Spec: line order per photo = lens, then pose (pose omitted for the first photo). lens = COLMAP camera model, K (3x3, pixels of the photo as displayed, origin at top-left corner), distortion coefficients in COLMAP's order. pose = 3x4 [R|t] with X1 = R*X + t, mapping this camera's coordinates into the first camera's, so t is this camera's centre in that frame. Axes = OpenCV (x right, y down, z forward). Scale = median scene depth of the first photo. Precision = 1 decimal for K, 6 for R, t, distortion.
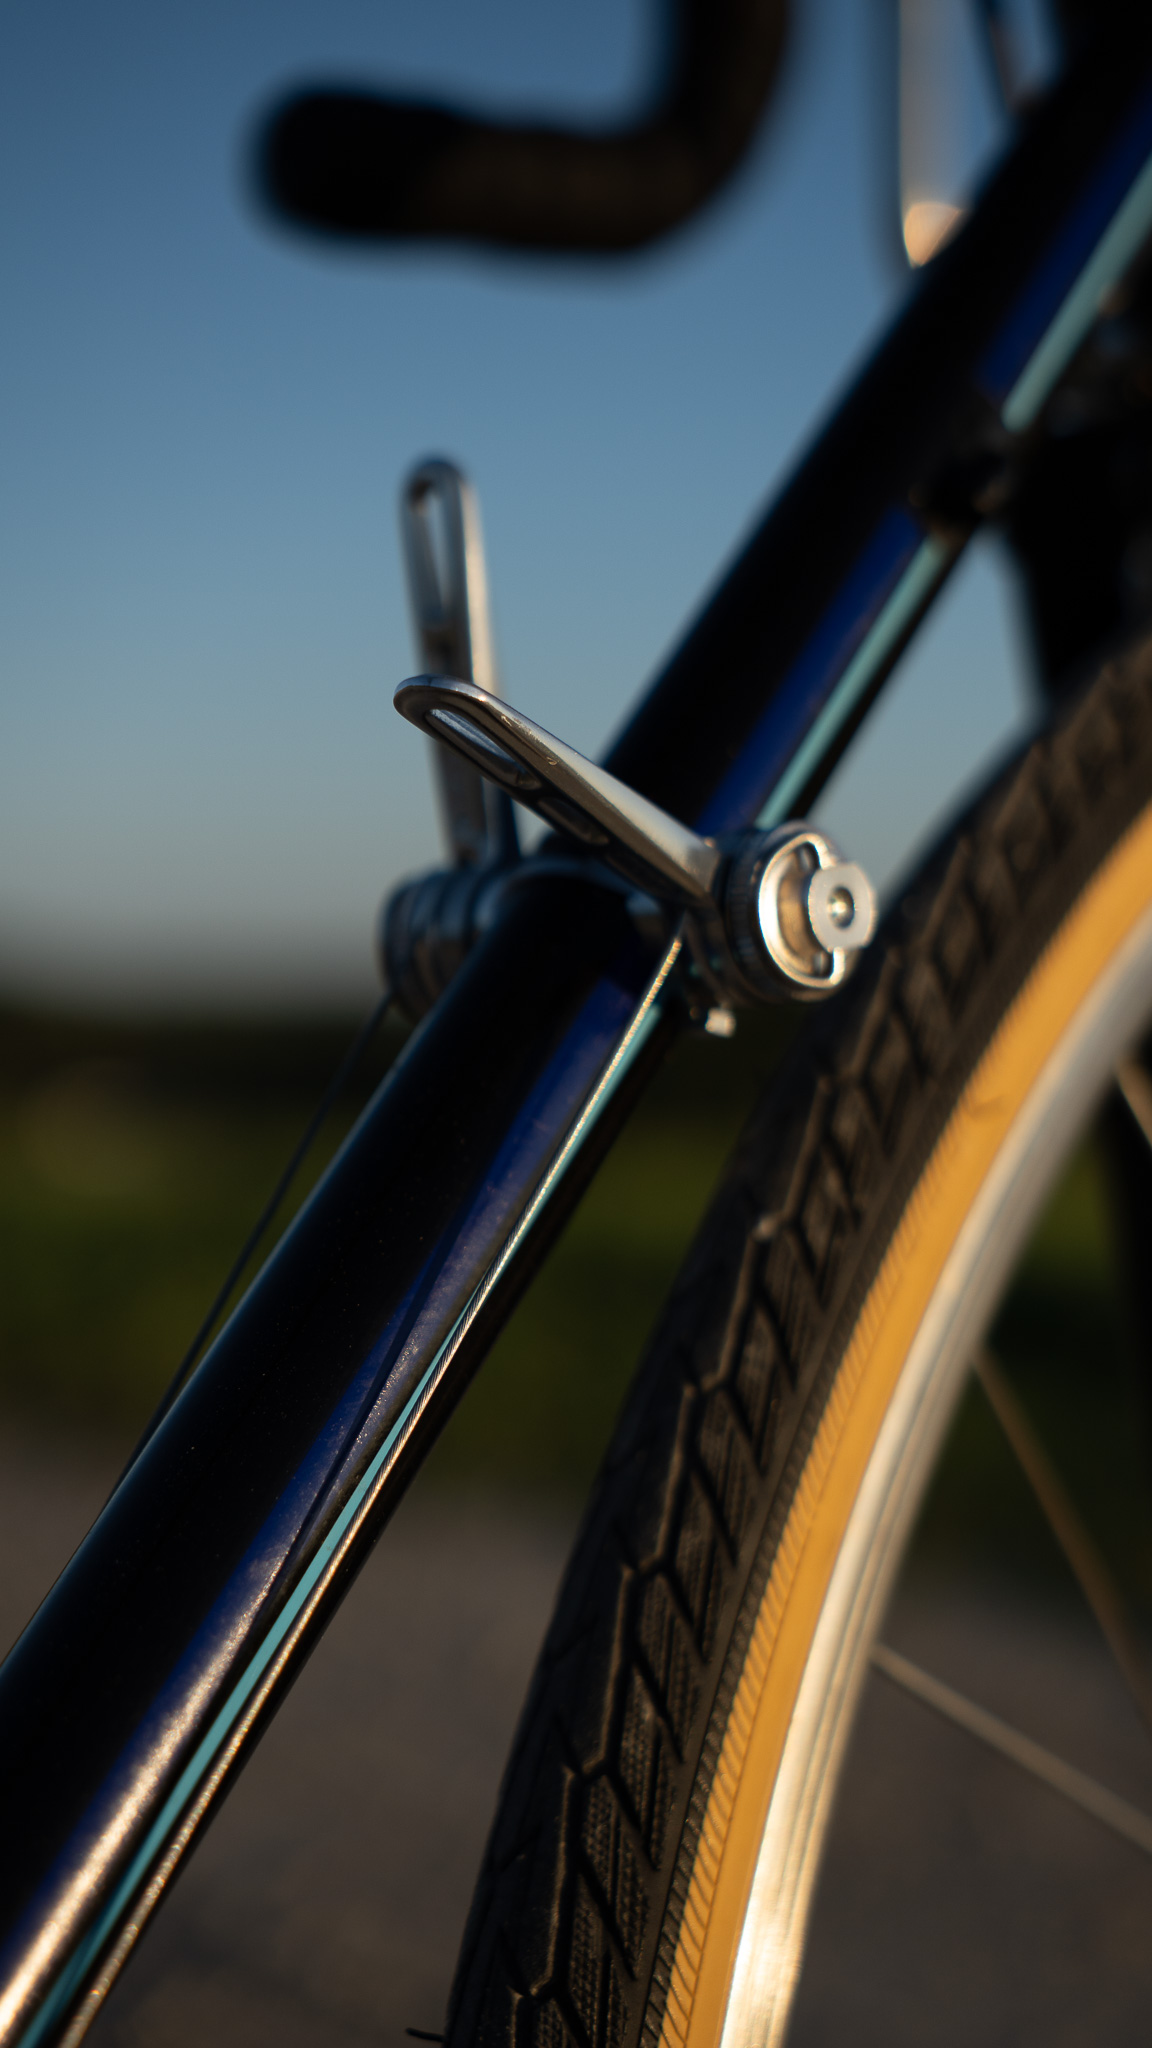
lens RADIAL K [[3385.4, 0, 576.0], [0, 3385.4, 1024.0], [0, 0, 1]] dist [0.175314, 1.234214]
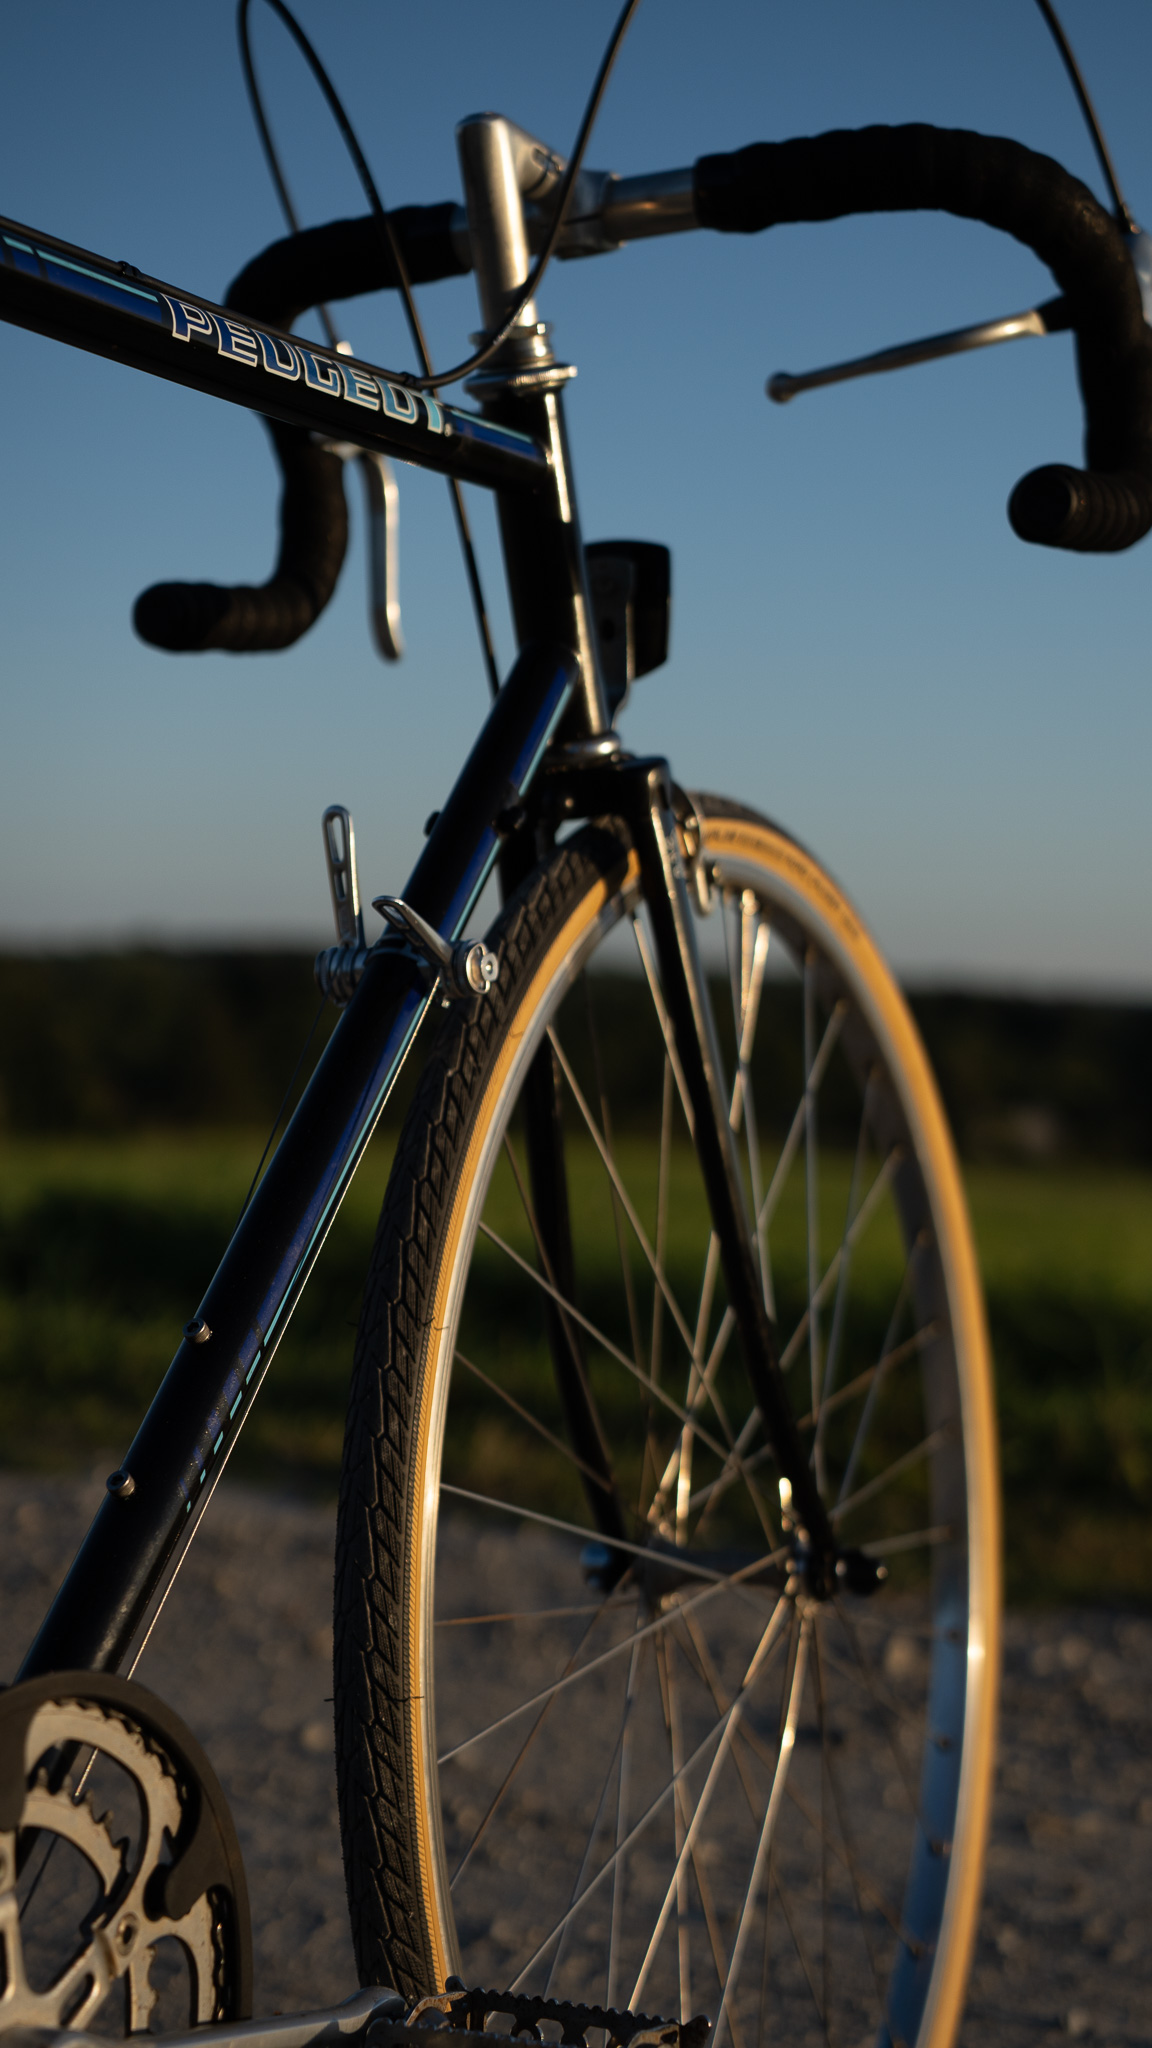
lens RADIAL K [[3385.4, 0, 576.0], [0, 3385.4, 1024.0], [0, 0, 1]] dist [0.175314, 1.234214]
pose [[0.965276, 0.016894, 0.260685, -0.628929], [-0.018253, 0.999829, 0.002793, 0.007207], [-0.260593, -0.007454, 0.965420, -1.945311]]
